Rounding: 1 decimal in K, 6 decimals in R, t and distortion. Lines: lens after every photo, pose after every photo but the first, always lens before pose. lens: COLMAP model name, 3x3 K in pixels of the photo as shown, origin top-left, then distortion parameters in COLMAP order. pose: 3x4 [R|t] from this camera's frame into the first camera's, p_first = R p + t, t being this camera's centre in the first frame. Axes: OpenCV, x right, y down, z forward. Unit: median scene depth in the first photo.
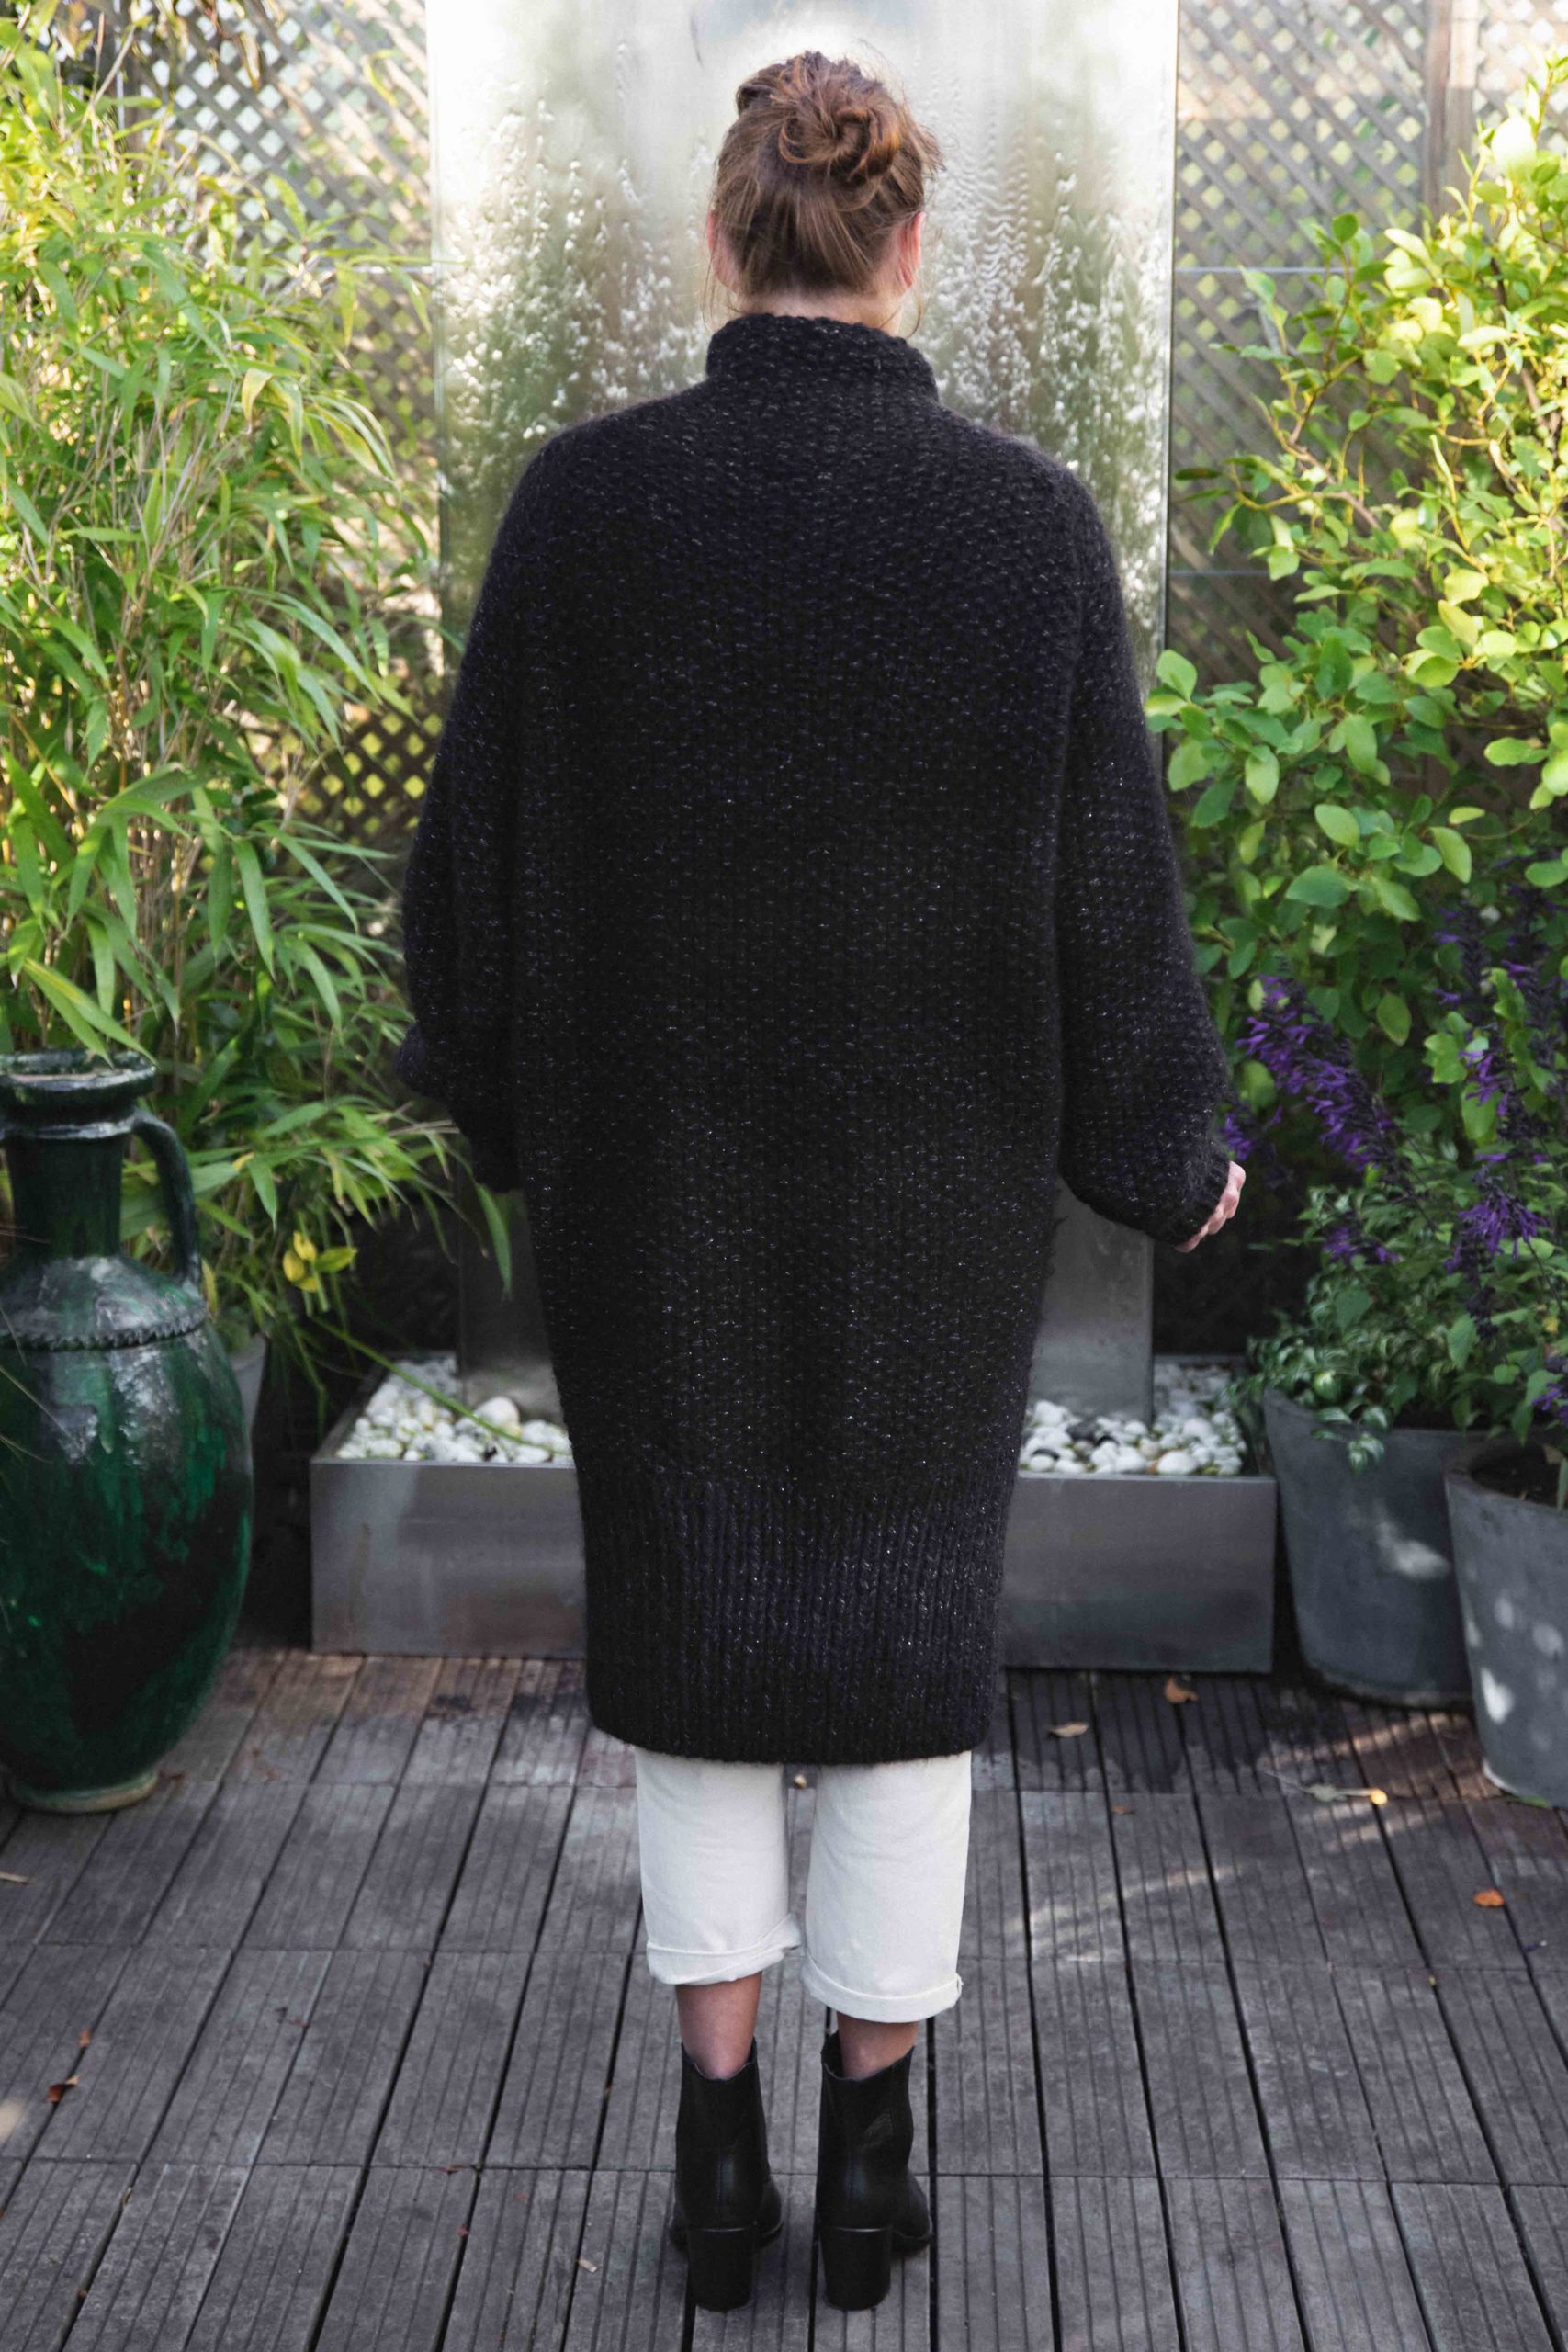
lens RADIAL K [[3525.0, 0, 798.0], [0, 3525.0, 1186.6], [0, 0, 1]] dist [0.006444, 0.000000]
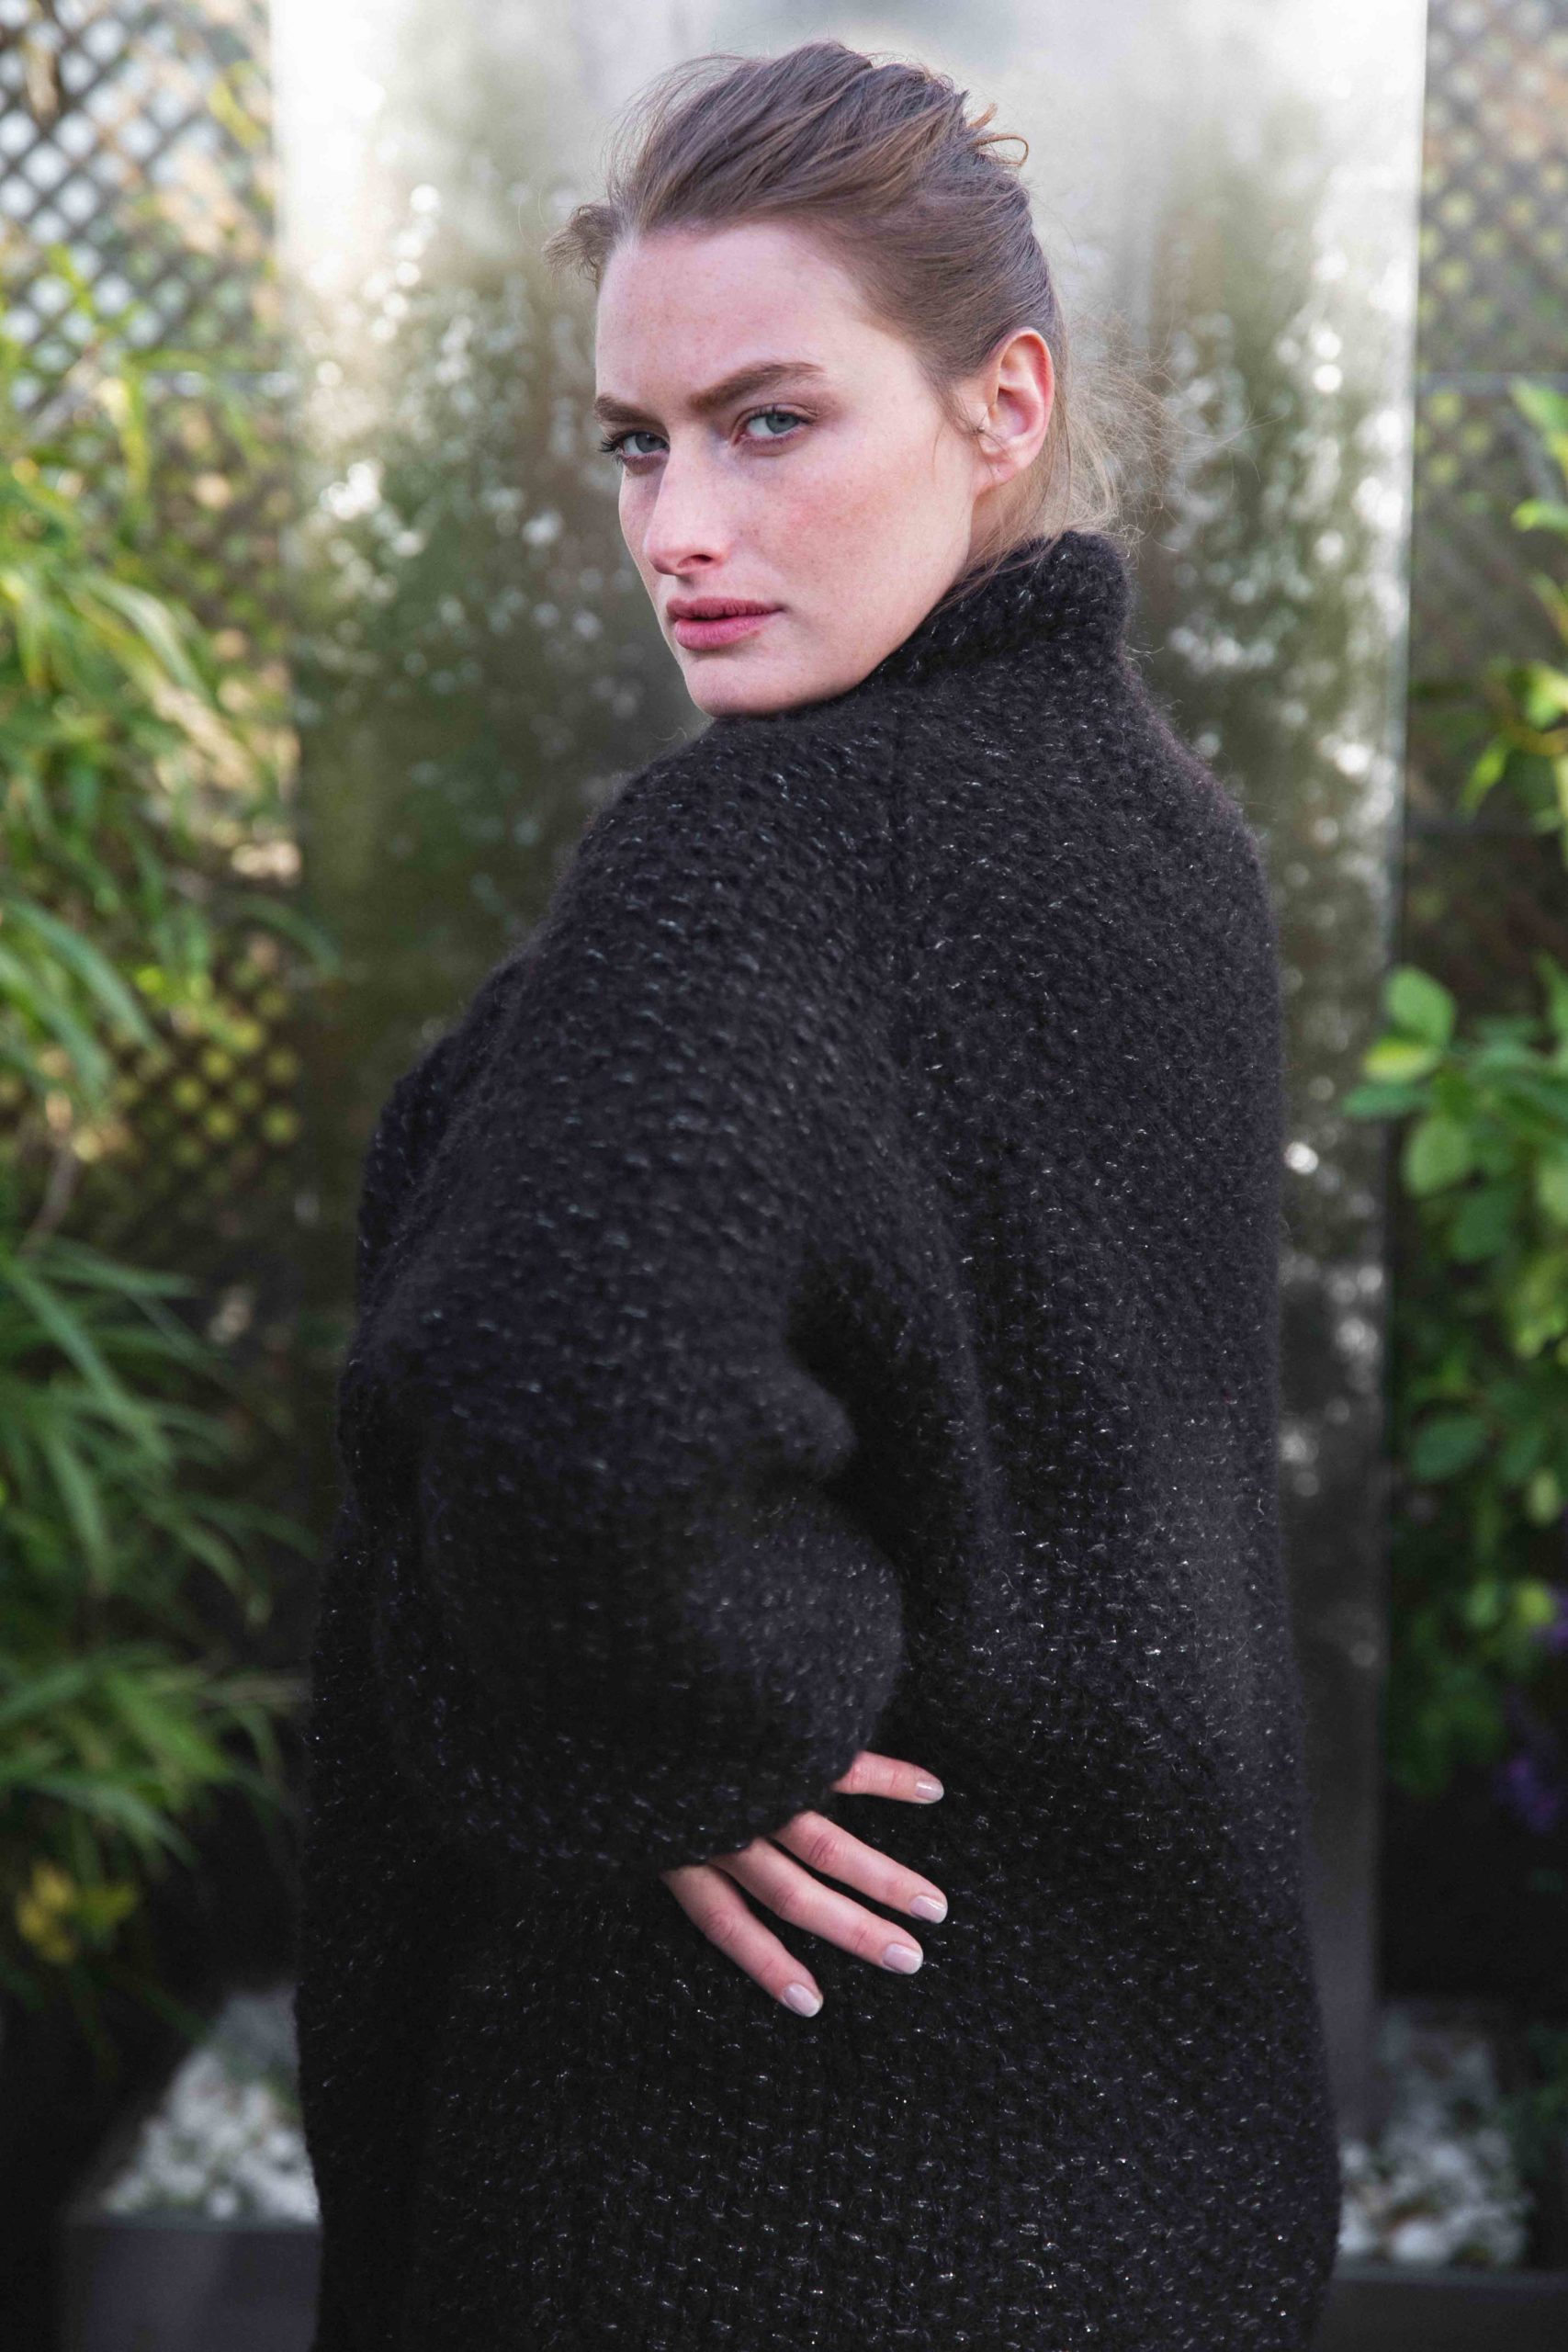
lens RADIAL K [[4292.1, 0, 784.4], [0, 4292.1, 1172.2], [0, 0, 1]] dist [0.031229, 0.000000]
pose [[0.999754, 0.004578, -0.021708, 0.007881], [-0.006122, 0.997414, -0.071614, -0.049563], [0.021324, 0.071730, 0.997196, 0.187784]]
